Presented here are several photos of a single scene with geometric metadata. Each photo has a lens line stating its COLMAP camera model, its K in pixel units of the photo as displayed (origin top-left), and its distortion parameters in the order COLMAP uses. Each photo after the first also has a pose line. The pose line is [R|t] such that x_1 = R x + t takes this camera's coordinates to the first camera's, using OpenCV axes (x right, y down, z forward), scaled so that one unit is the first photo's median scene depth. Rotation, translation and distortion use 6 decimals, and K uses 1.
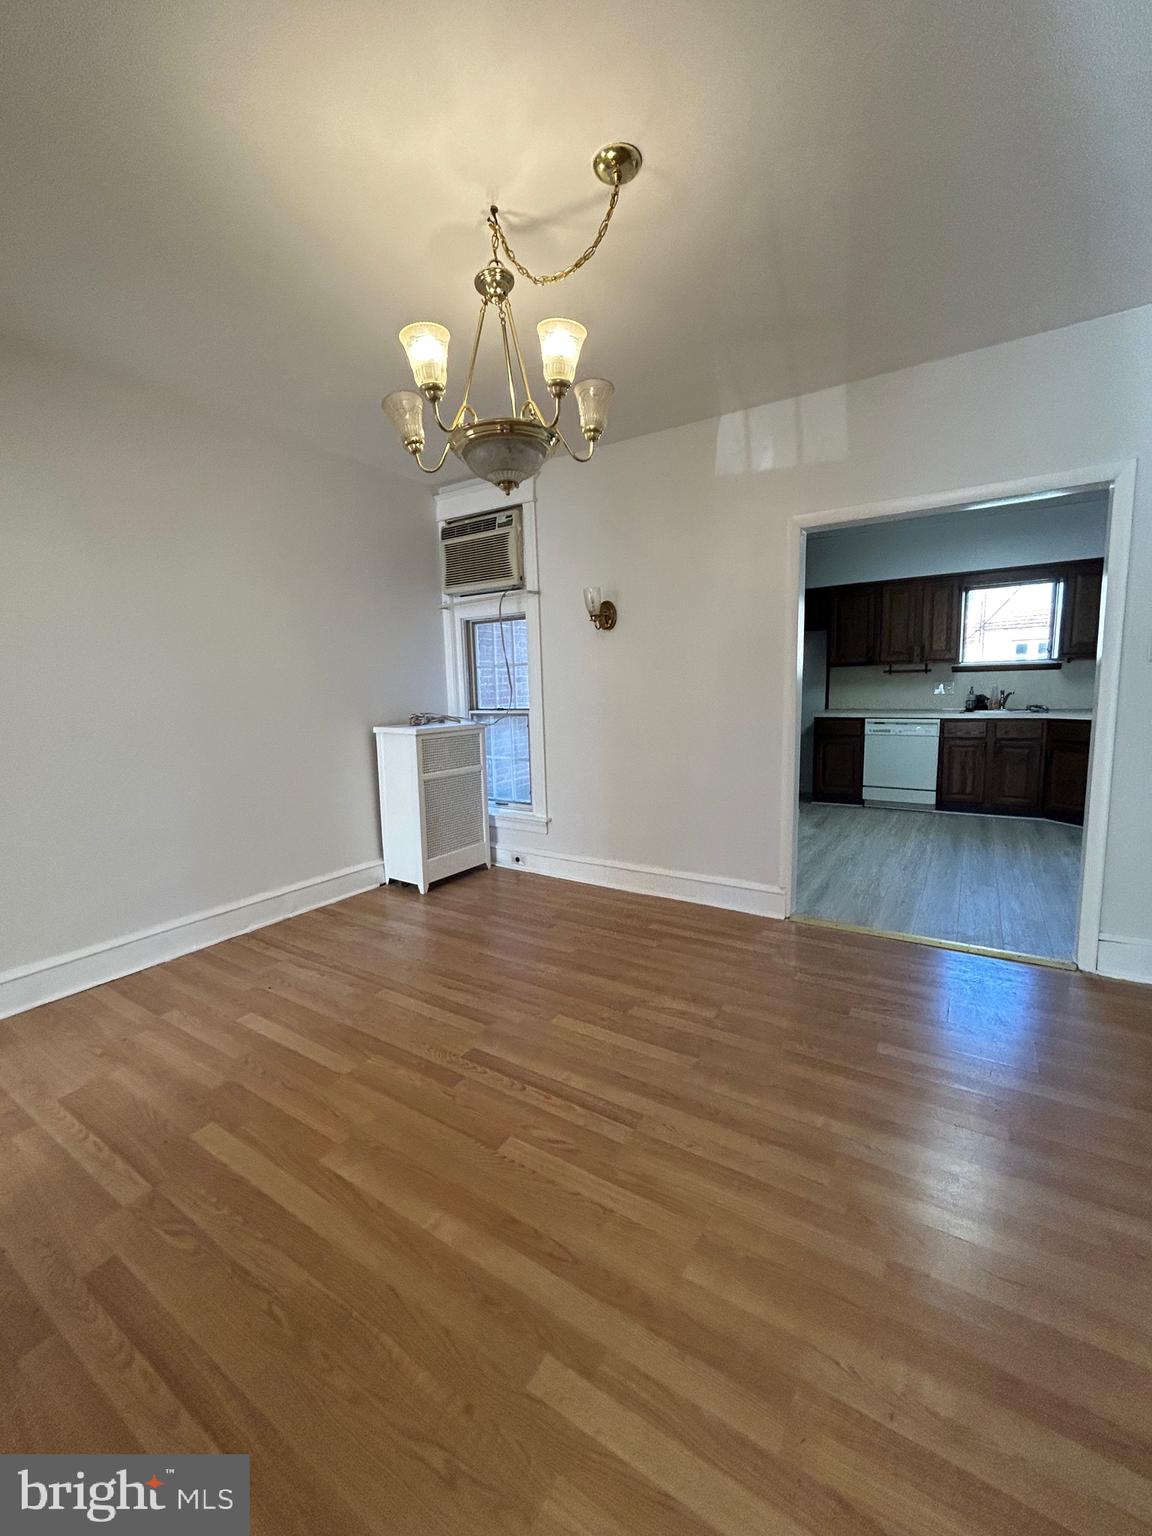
lens RADIAL K [[609.3, 0, 572.4], [0, 609.3, 768.7], [0, 0, 1]] dist [-0.000893, 0.000016]
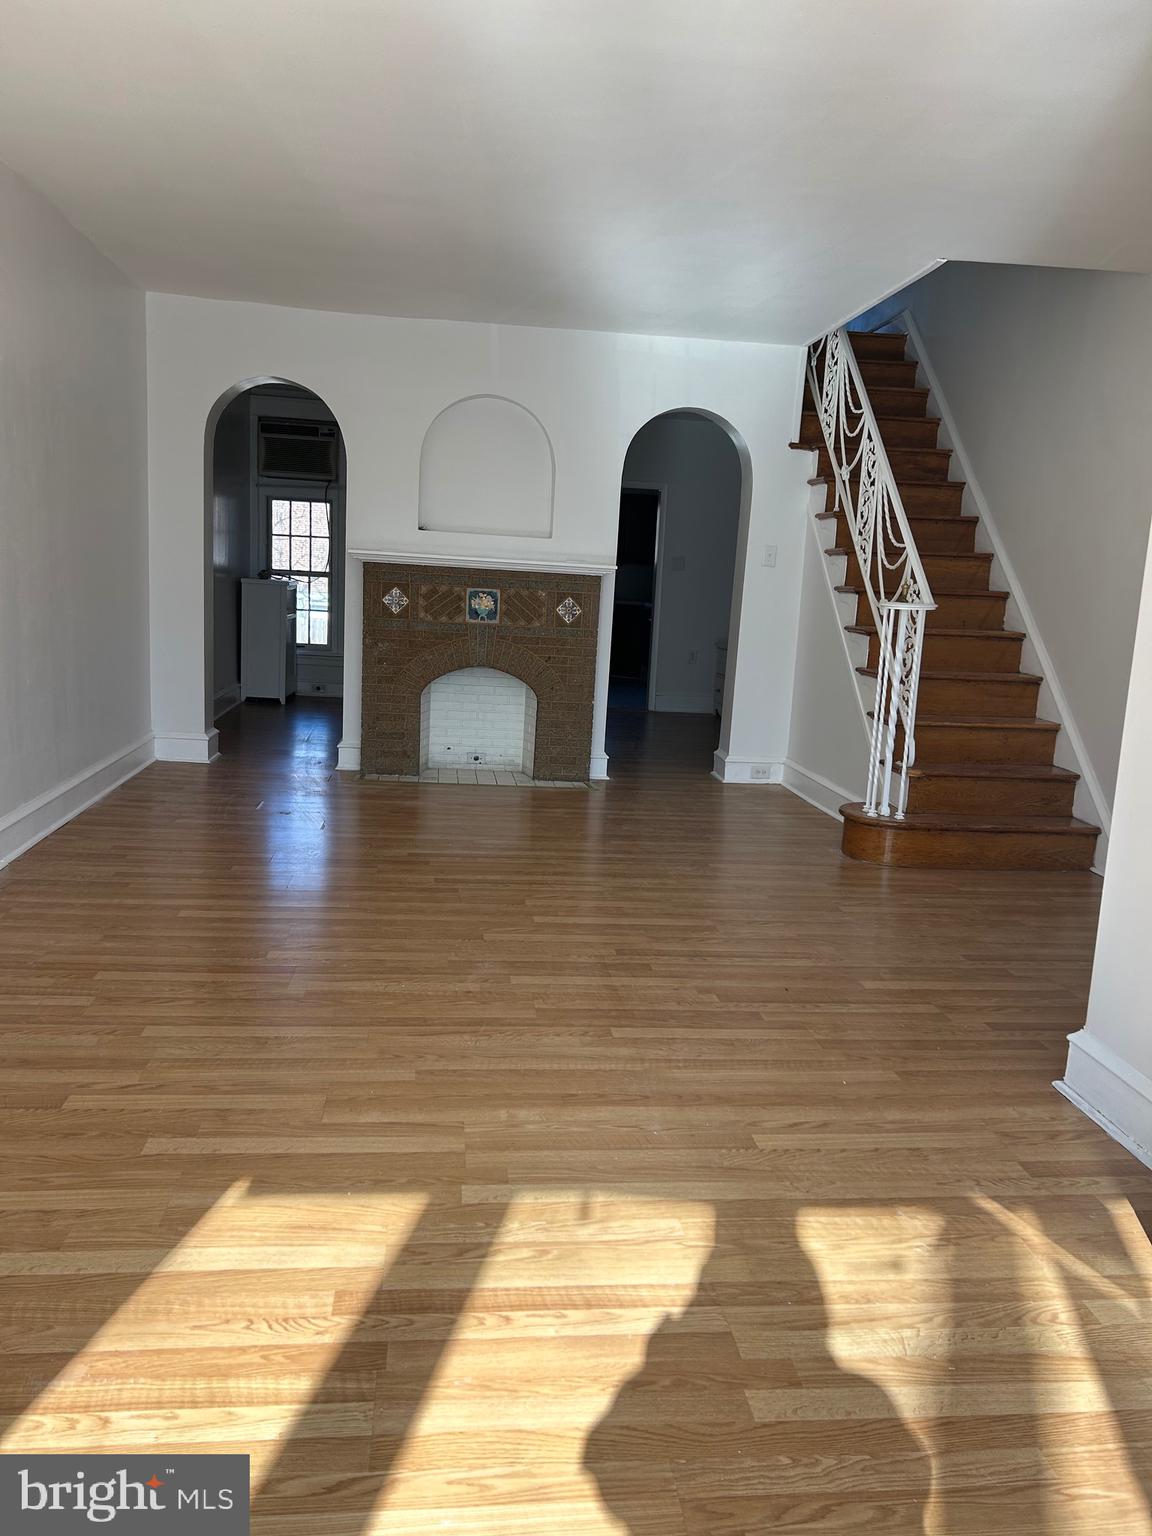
lens RADIAL K [[1156.2, 0, 575.4], [0, 1156.2, 769.2], [0, 0, 1]] dist [-0.002604, 0.000163]
pose [[0.774648, -0.049375, 0.630462, -1.201381], [0.018783, 0.998304, 0.055104, 0.192160], [-0.632113, -0.030844, 0.774262, -1.230225]]
